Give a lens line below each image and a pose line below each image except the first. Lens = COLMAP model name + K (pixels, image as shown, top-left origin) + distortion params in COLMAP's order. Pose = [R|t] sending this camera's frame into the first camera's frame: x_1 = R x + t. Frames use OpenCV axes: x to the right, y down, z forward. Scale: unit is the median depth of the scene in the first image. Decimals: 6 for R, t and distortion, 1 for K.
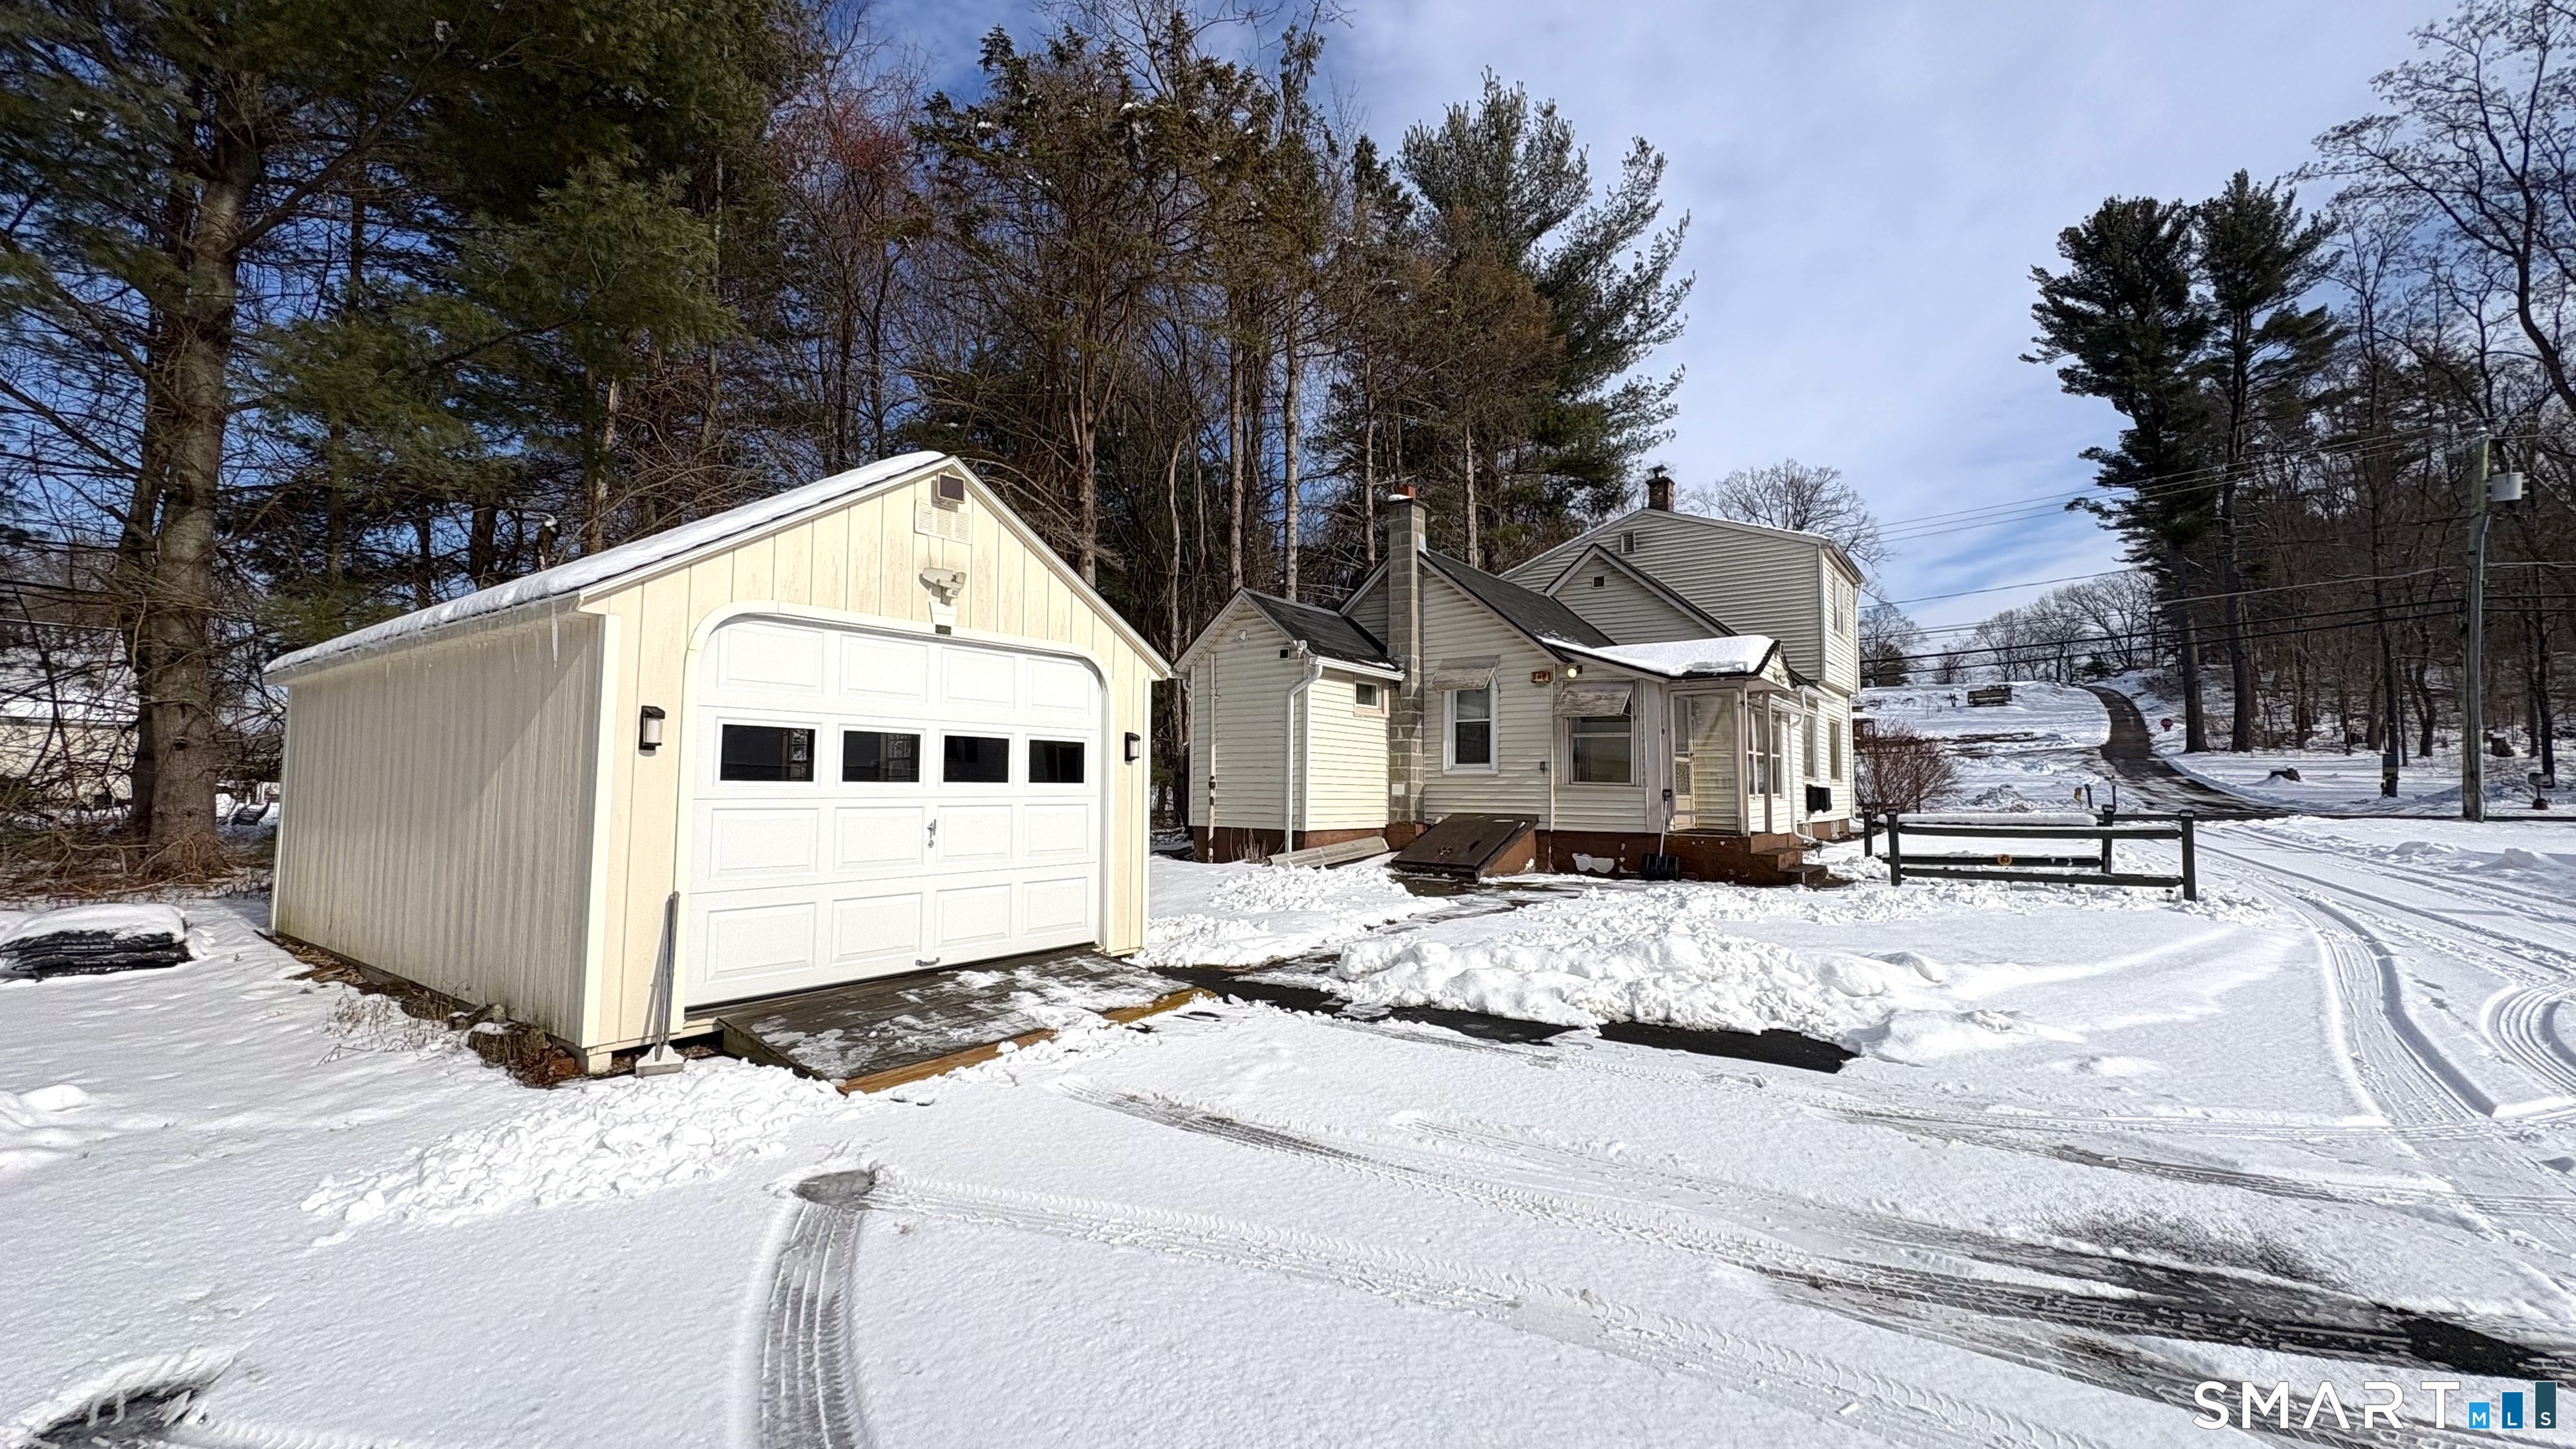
lens RADIAL K [[1018.9, 0, 1287.9], [0, 1018.9, 725.6], [0, 0, 1]] dist [0.002709, -0.000165]
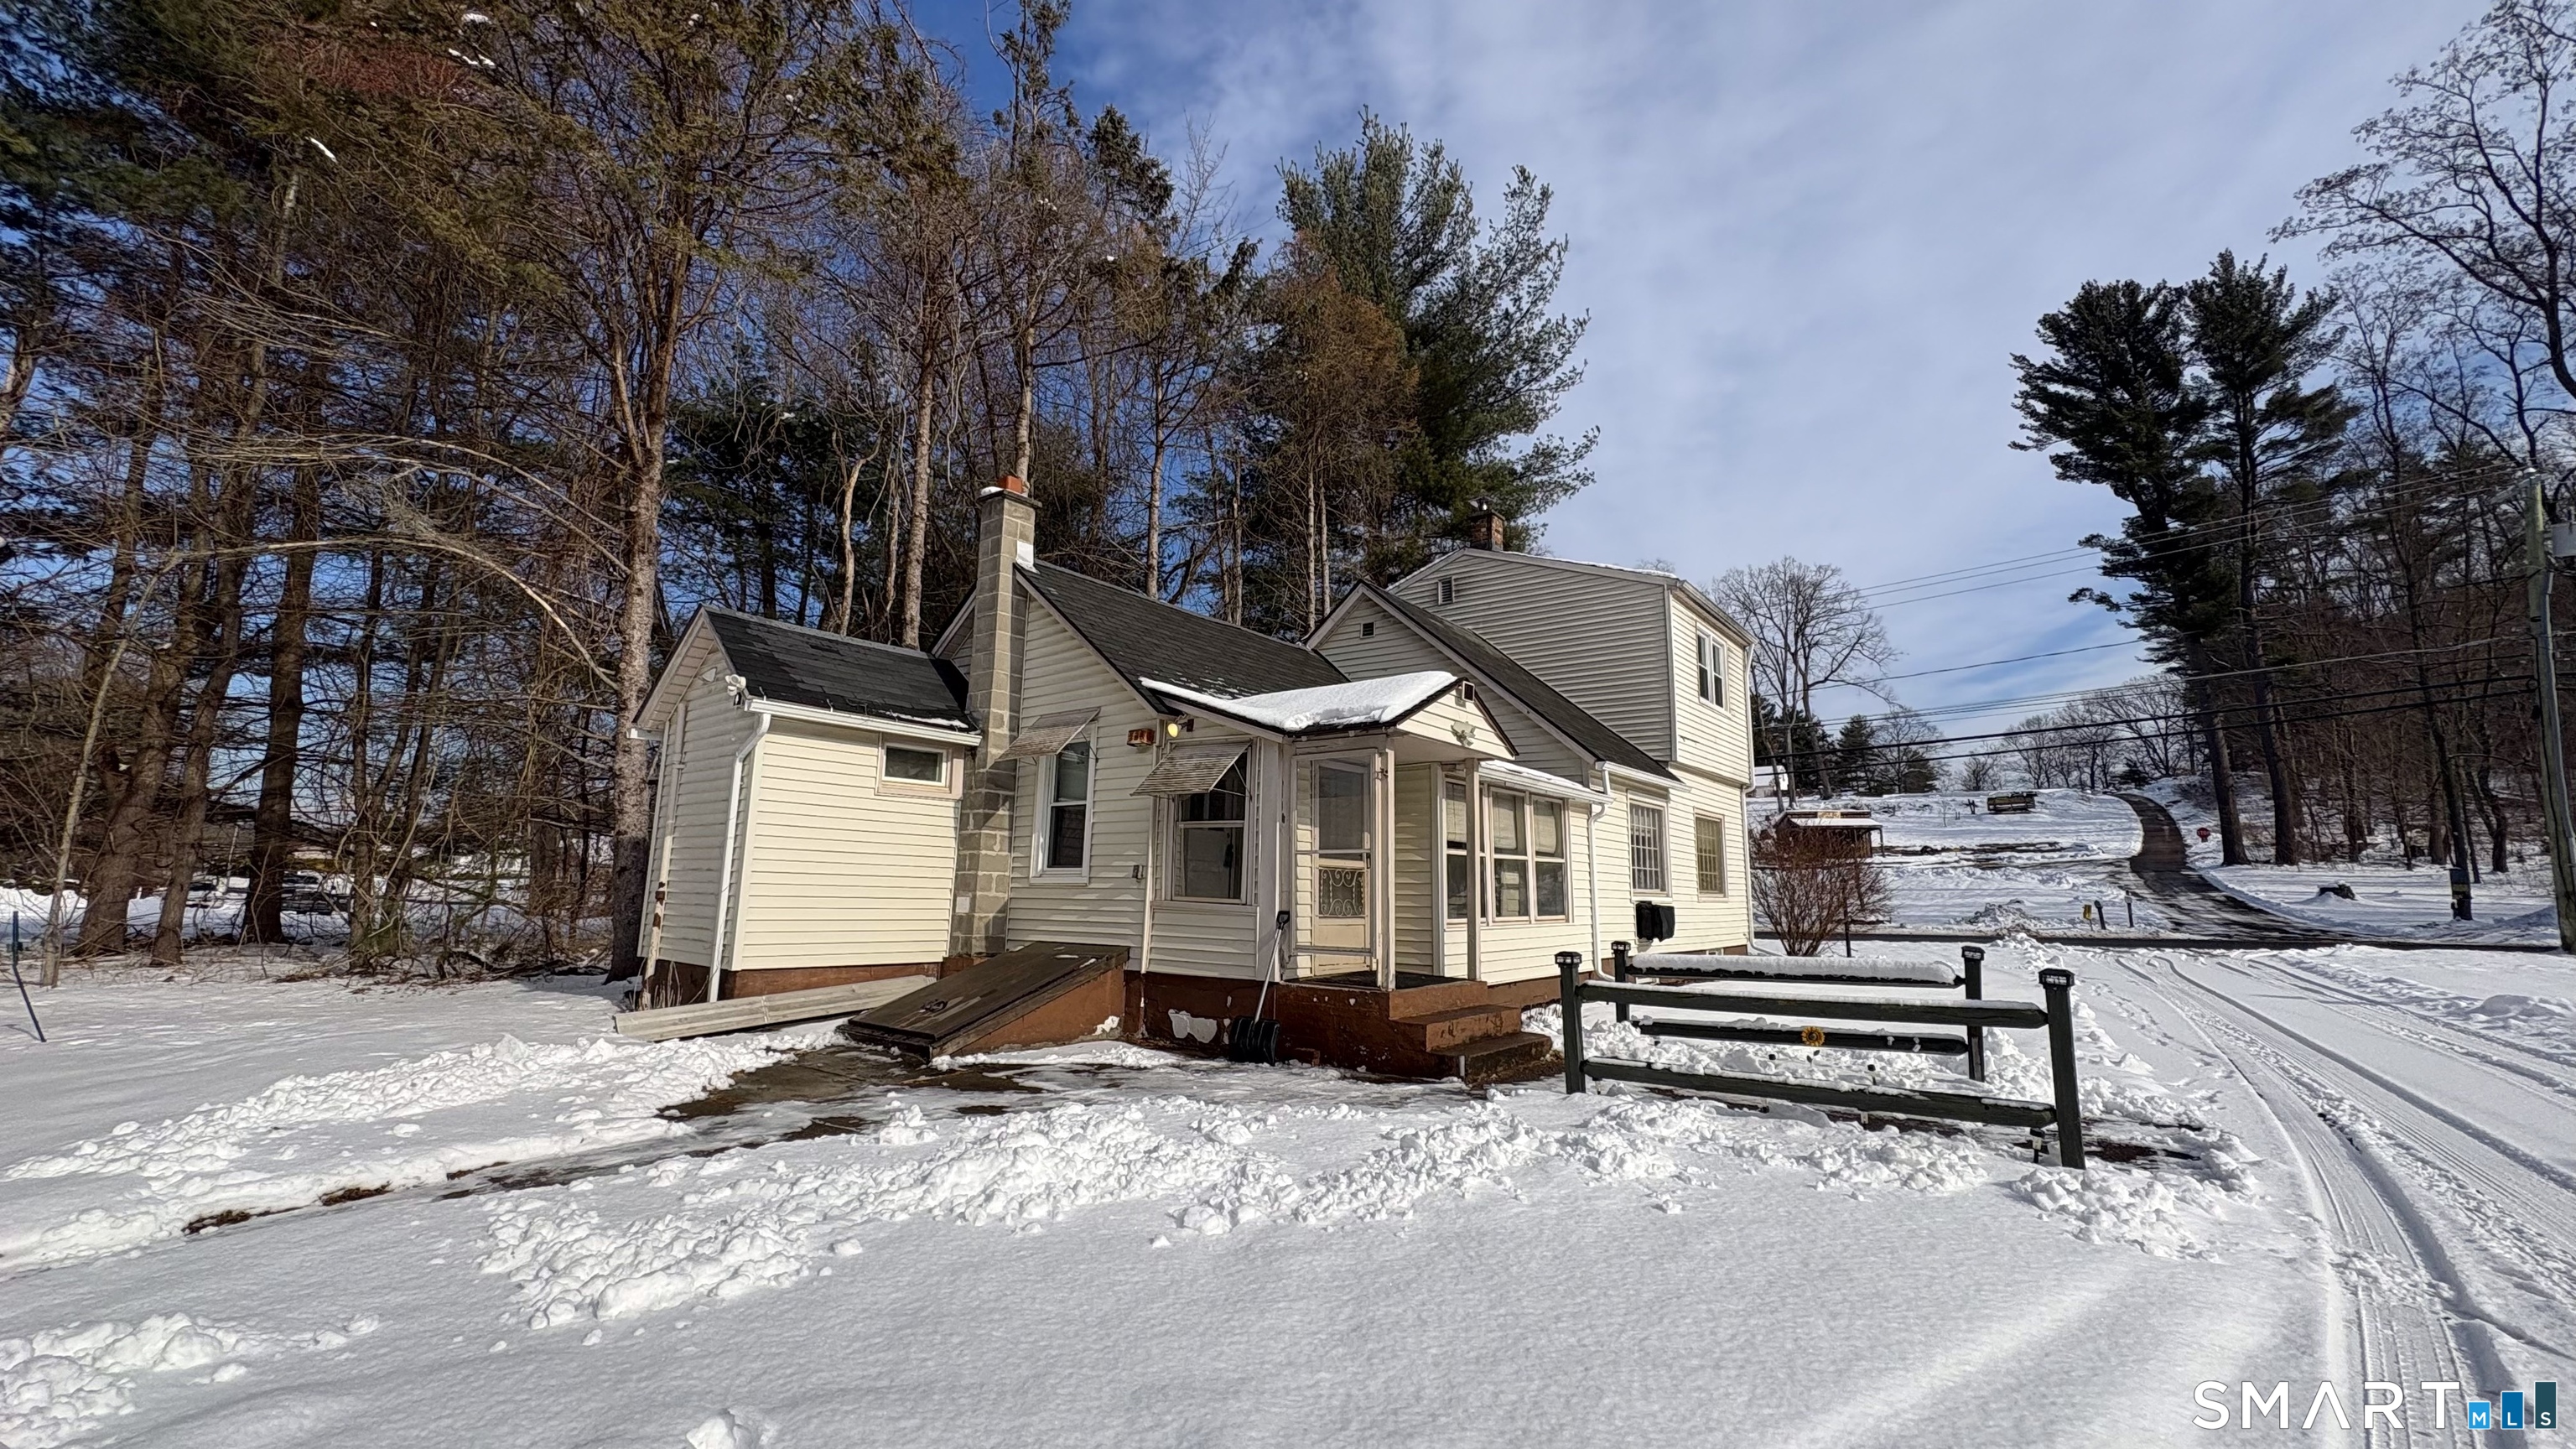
lens RADIAL K [[1023.8, 0, 1287.3], [0, 1023.8, 721.5], [0, 0, 1]] dist [-0.000055, 0.000873]
pose [[0.999681, 0.005333, -0.024701, 0.317936], [-0.007927, 0.994319, -0.106148, 0.011000], [0.023995, 0.106310, 0.994043, 0.293583]]
